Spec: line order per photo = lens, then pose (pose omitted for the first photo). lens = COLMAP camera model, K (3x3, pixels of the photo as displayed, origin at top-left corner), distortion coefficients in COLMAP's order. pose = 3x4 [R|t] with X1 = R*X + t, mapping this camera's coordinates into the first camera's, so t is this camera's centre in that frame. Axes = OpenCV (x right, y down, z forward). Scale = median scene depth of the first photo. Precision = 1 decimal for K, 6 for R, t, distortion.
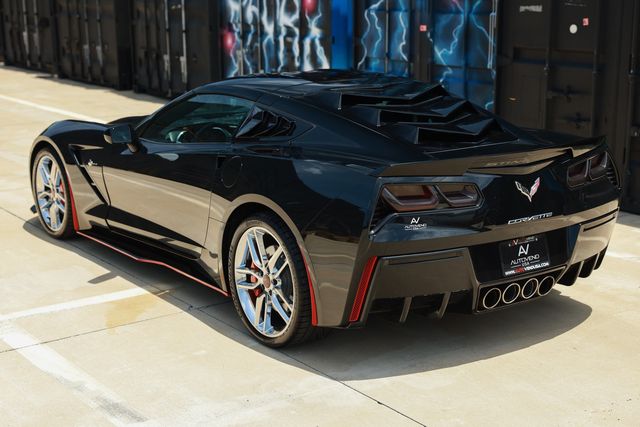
lens RADIAL K [[1040.3, 0, 342.7], [0, 1040.3, 213.2], [0, 0, 1]] dist [0.125541, -0.024092]
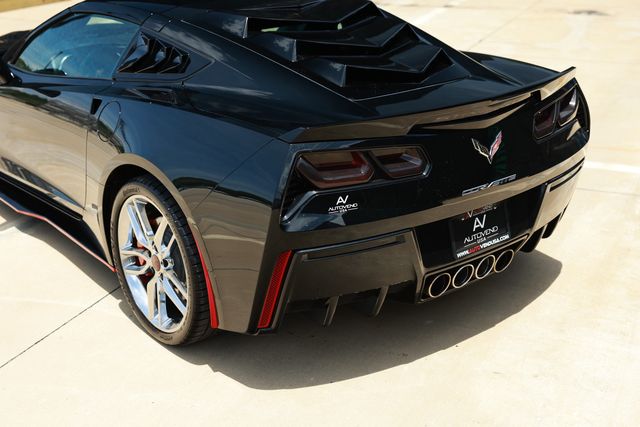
lens RADIAL K [[890.6, 0, 320.0], [0, 890.6, 213.5], [0, 0, 1]] dist [0.003726, 0.014113]
pose [[0.998876, -0.019103, 0.043378, 0.023858], [0.012728, 0.989677, 0.142746, -0.068978], [-0.045657, -0.142034, 0.988808, 0.340748]]
